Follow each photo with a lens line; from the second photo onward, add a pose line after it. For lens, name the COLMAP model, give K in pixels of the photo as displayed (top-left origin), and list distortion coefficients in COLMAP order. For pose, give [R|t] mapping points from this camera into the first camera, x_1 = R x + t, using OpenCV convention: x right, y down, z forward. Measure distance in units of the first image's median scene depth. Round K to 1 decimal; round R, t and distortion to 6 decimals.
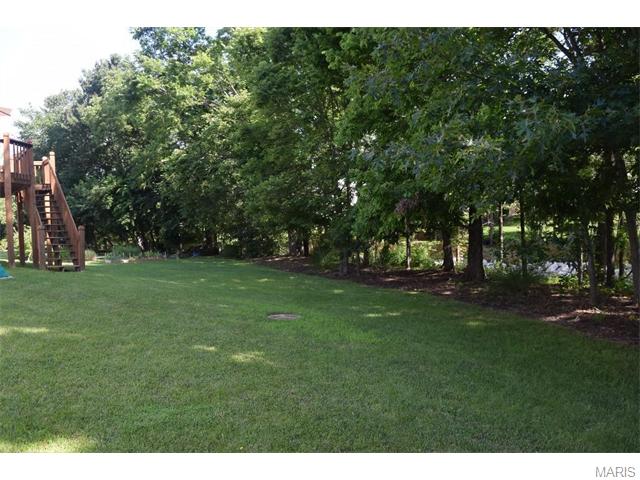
lens RADIAL K [[496.7, 0, 320.0], [0, 496.7, 240.0], [0, 0, 1]] dist [-0.086903, 0.008057]
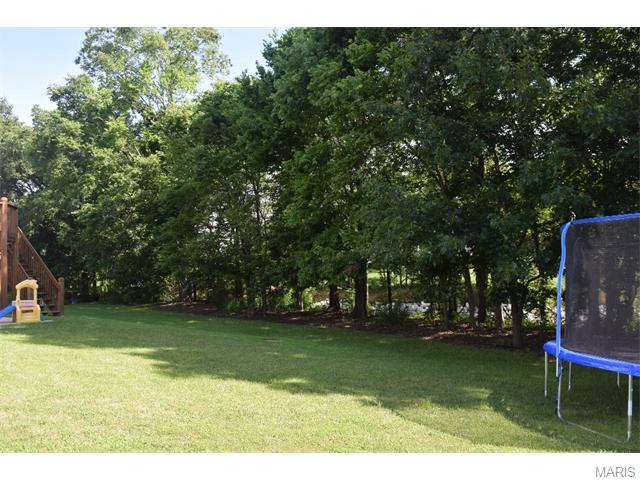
lens RADIAL K [[496.7, 0, 320.0], [0, 496.7, 240.0], [0, 0, 1]] dist [-0.086903, 0.008057]
pose [[0.951088, 0.021481, 0.308172, -0.141069], [0.005994, 0.996109, -0.087931, -0.007494], [-0.308862, 0.085477, 0.947258, -0.179300]]
